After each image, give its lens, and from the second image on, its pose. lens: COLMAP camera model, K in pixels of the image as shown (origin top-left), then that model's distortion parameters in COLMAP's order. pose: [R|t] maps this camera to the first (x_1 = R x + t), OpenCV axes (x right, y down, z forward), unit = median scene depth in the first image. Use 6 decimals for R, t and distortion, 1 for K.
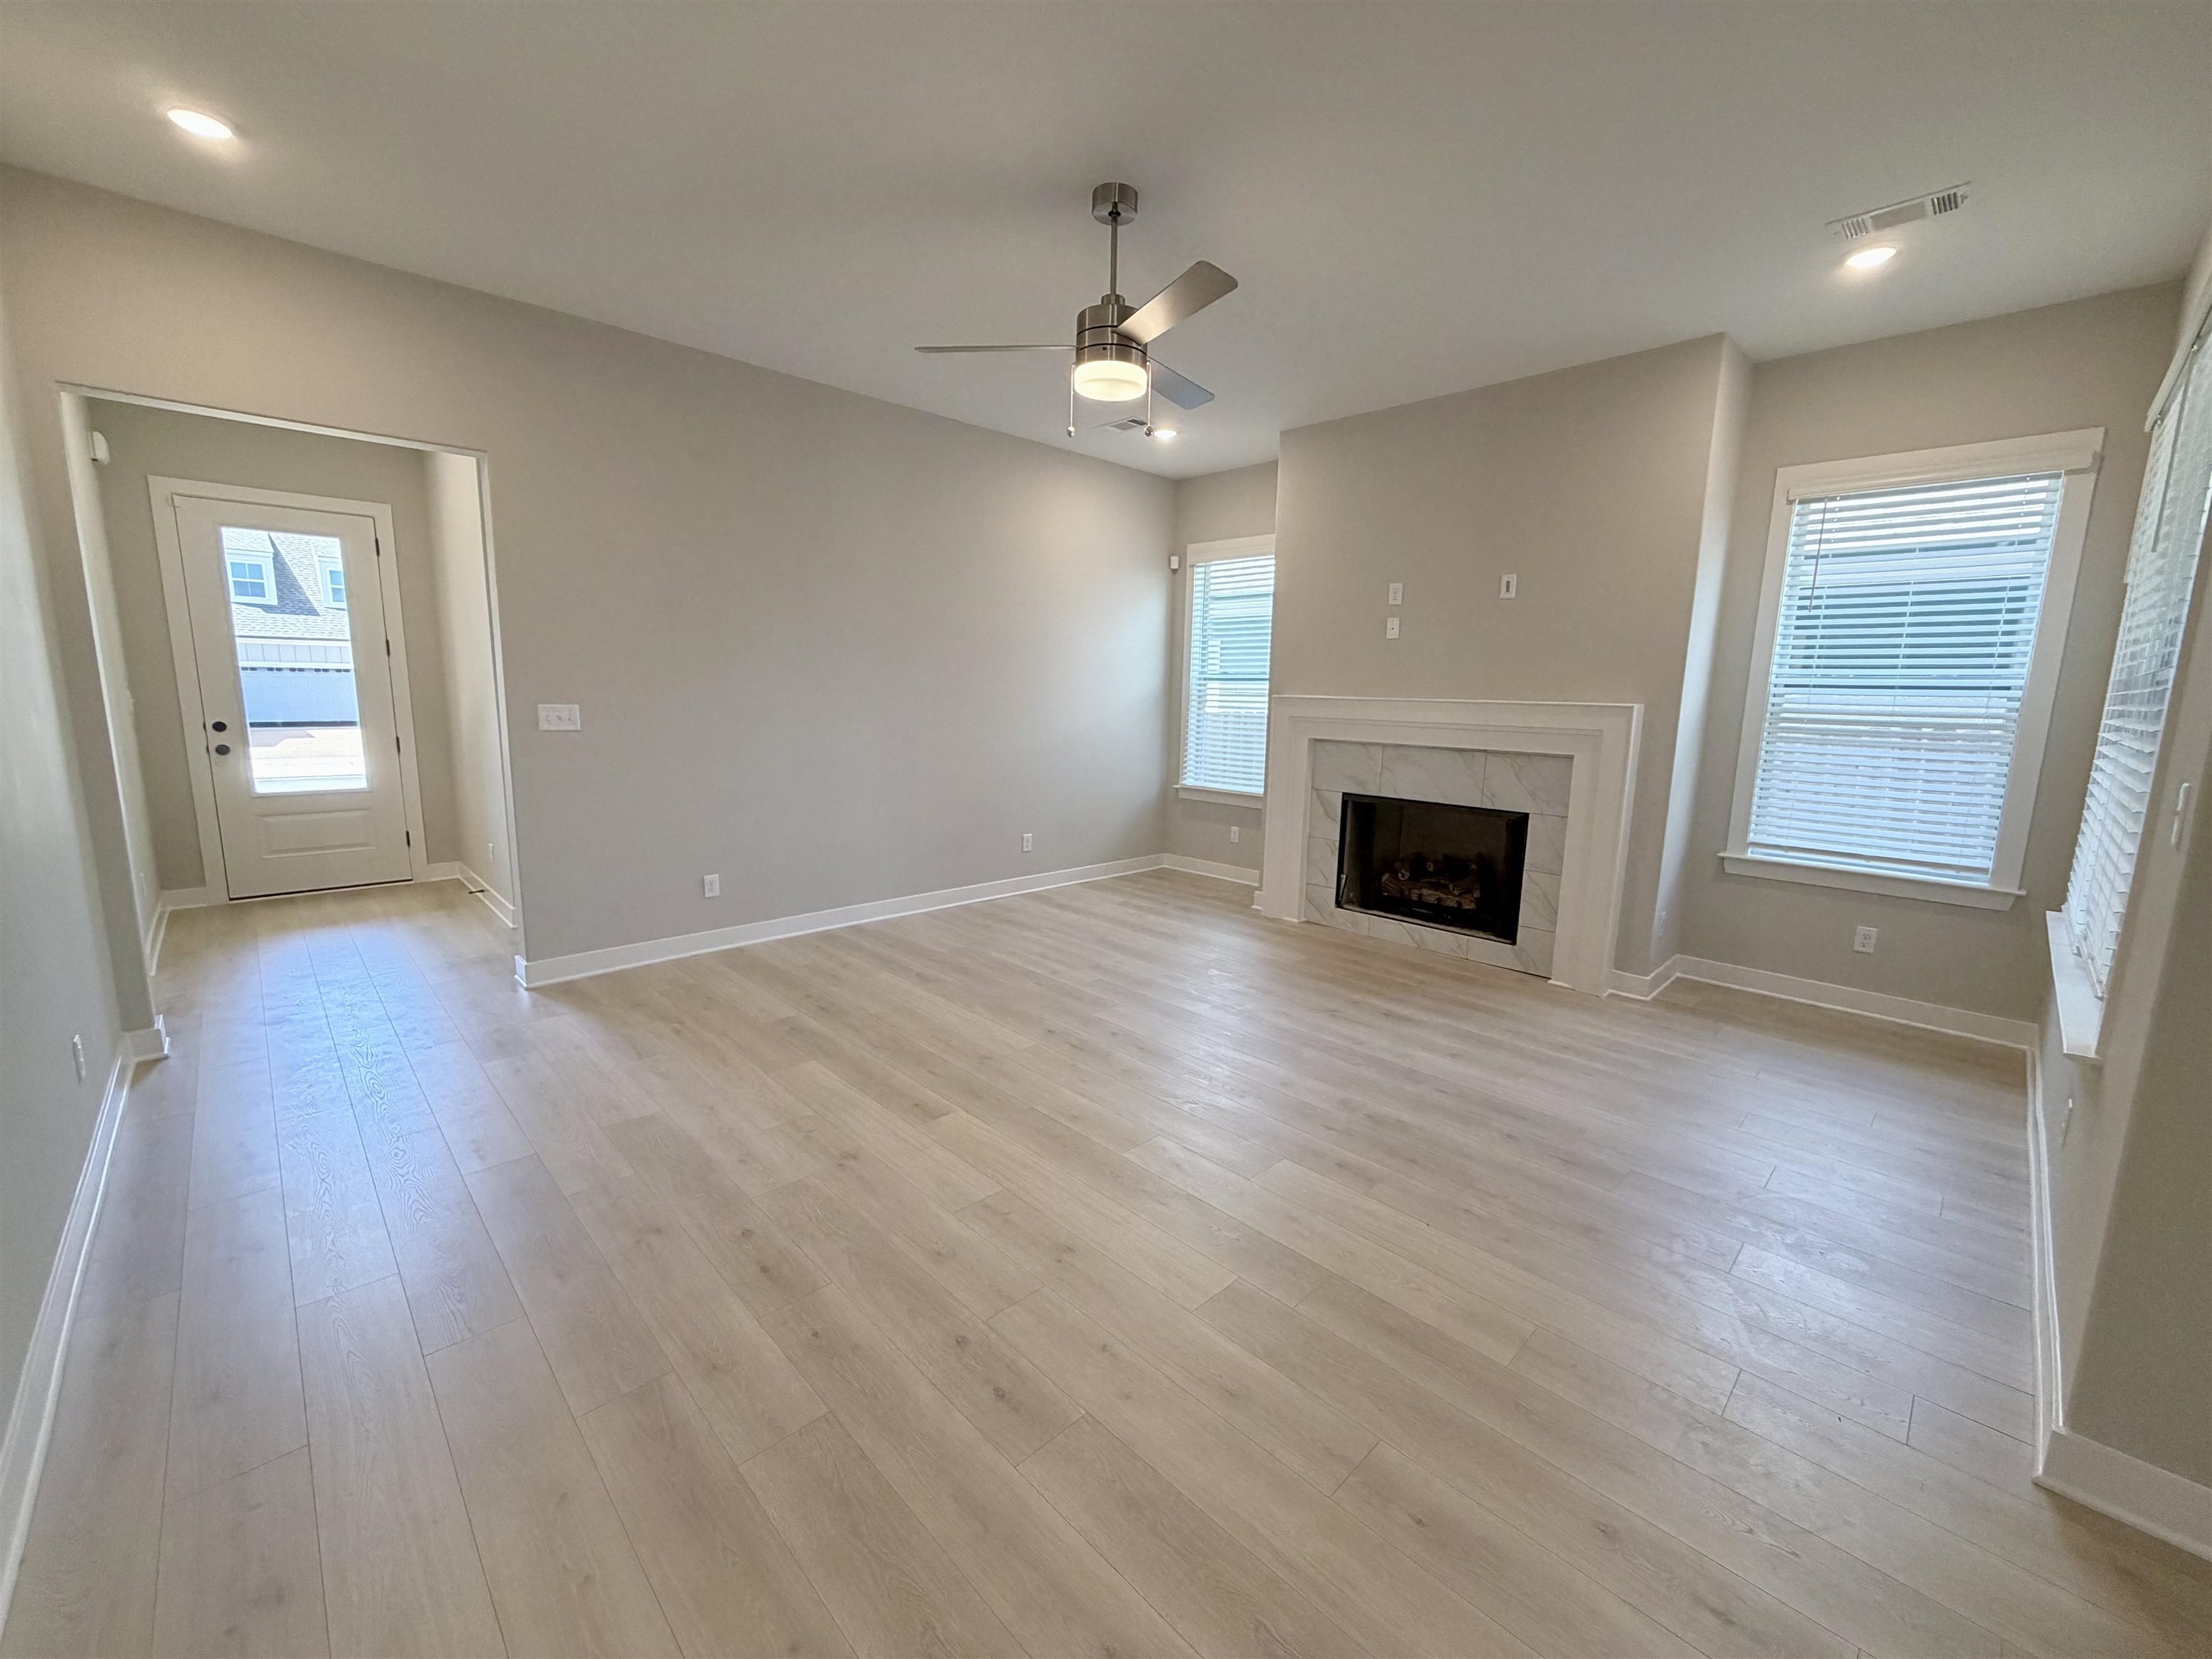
lens RADIAL K [[884.0, 0, 1102.8], [0, 884.0, 828.5], [0, 0, 1]] dist [0.001669, 0.000380]
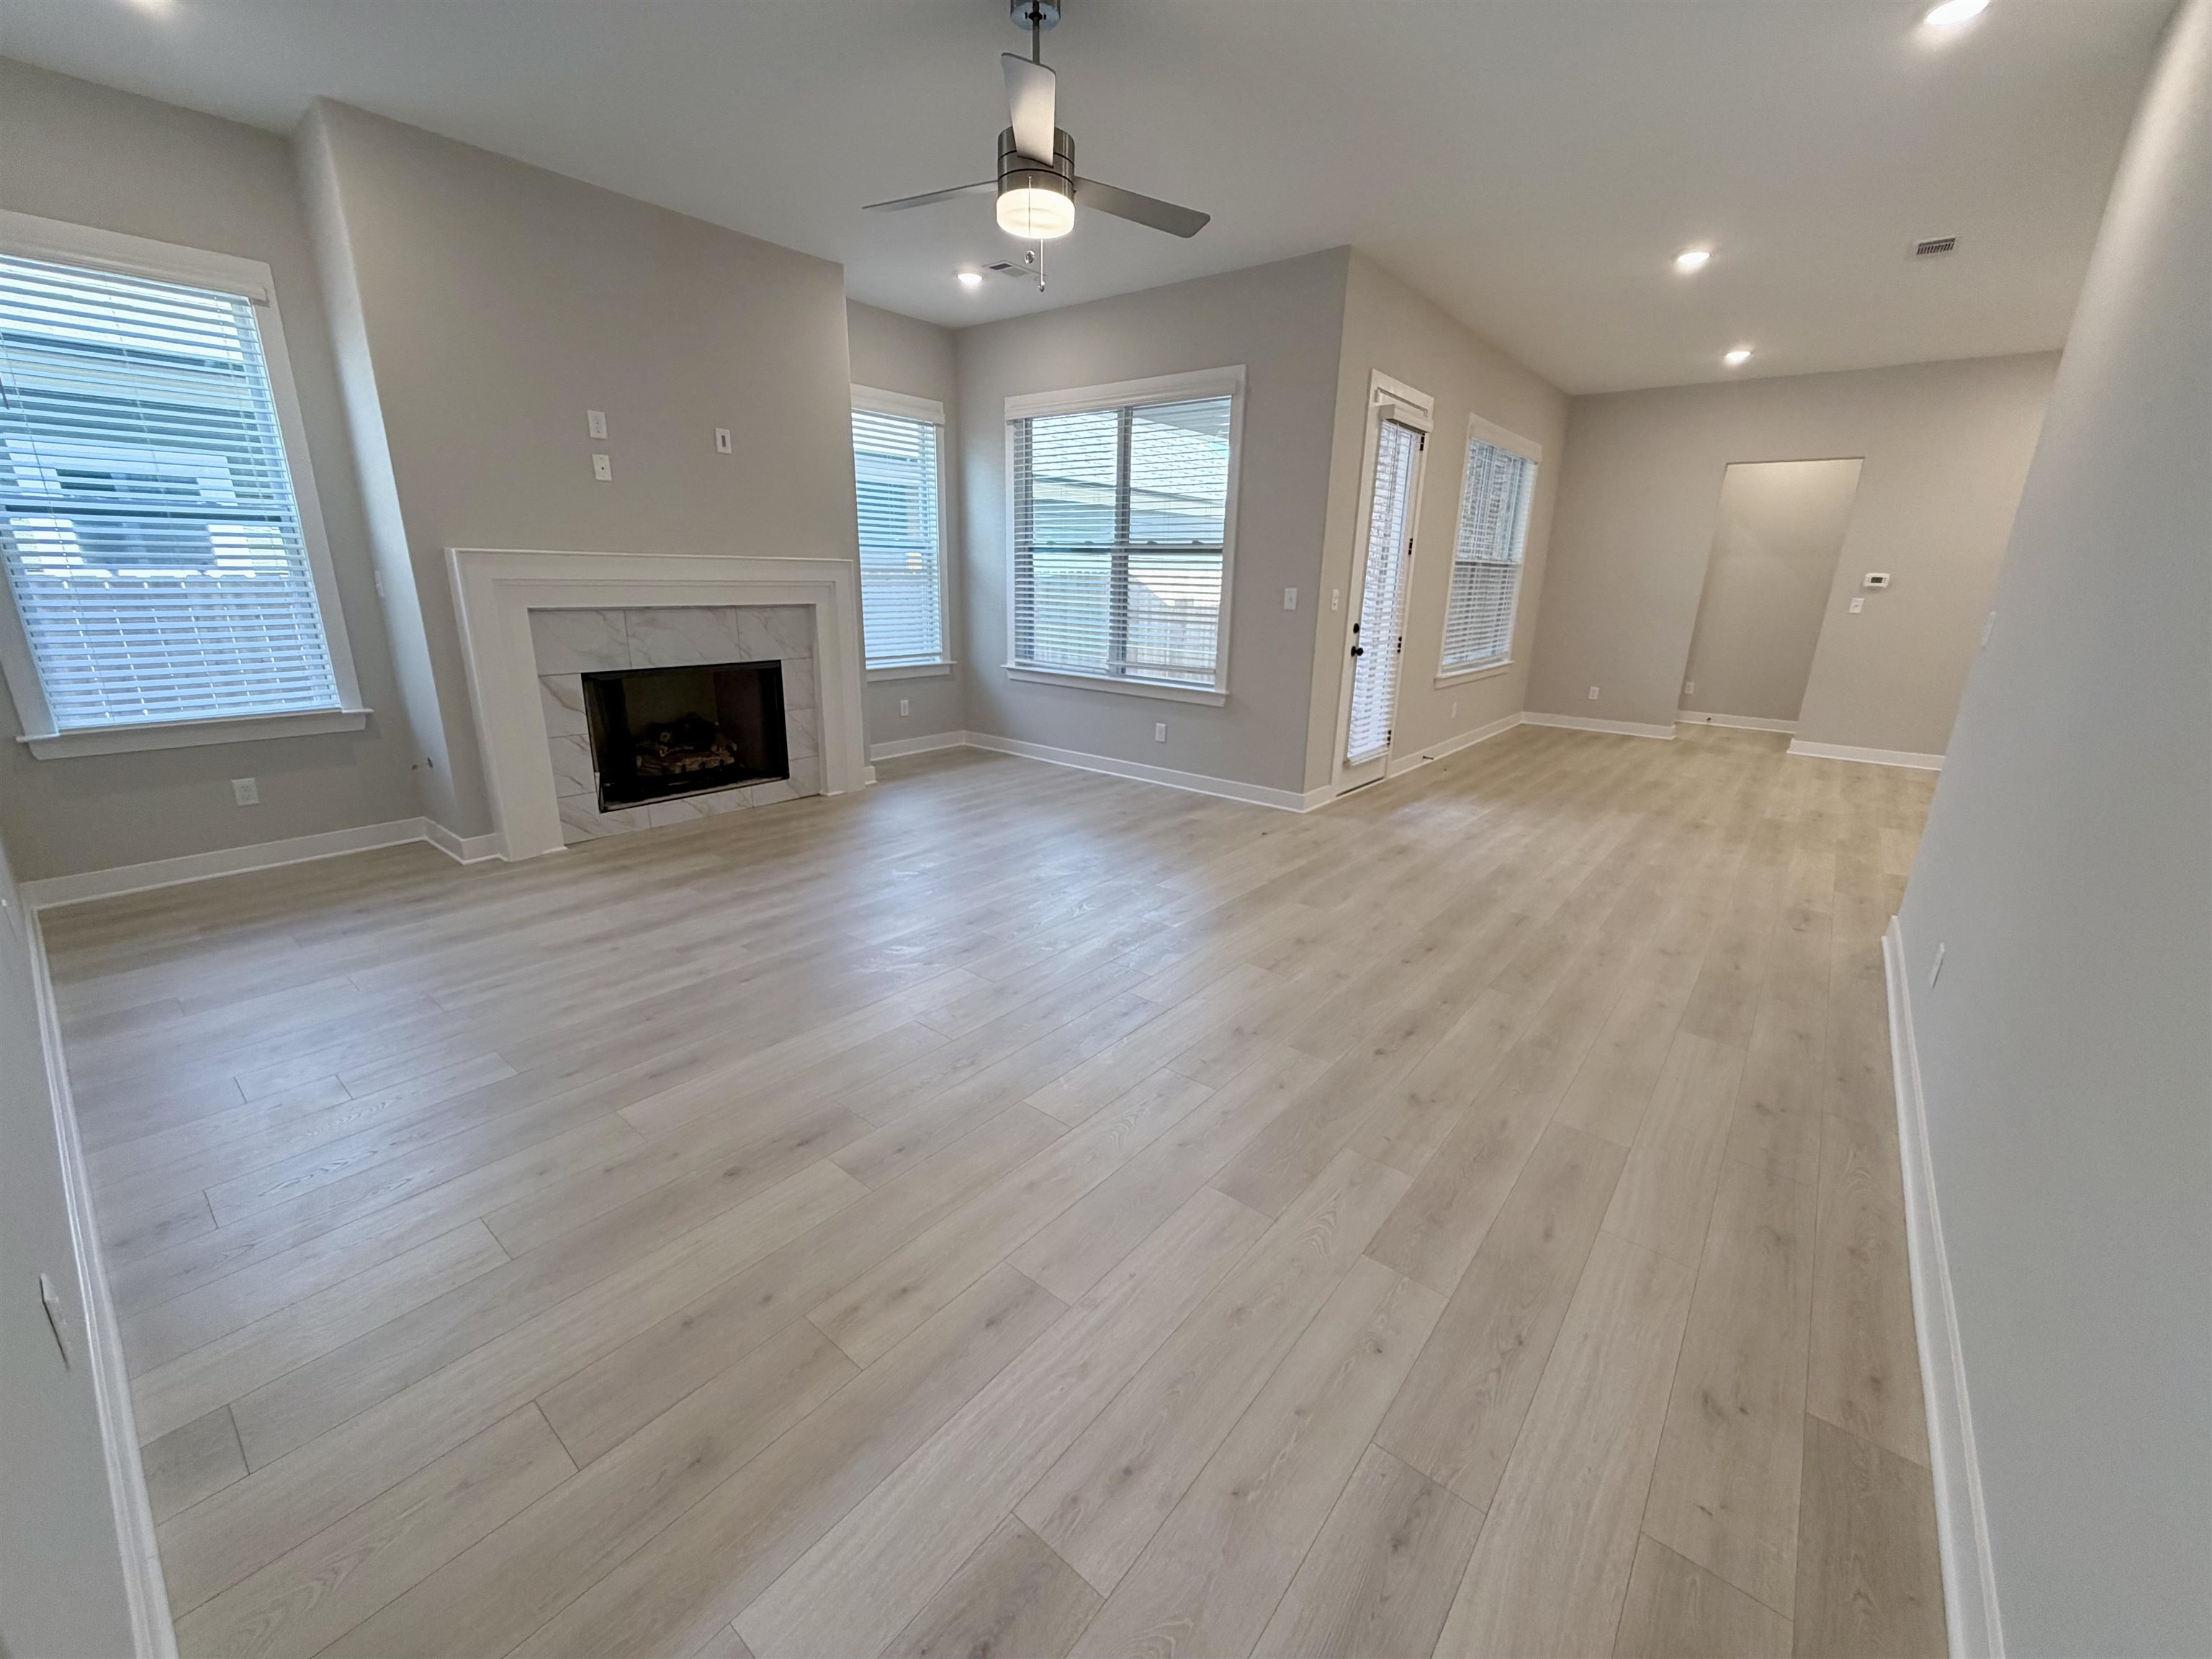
lens RADIAL K [[884.0, 0, 1102.8], [0, 884.0, 828.5], [0, 0, 1]] dist [0.001669, 0.000380]
pose [[-0.112145, -0.301227, 0.946935, -0.696195], [0.133837, 0.939684, 0.314771, -0.115333], [-0.984638, 0.162035, -0.065065, 0.705452]]
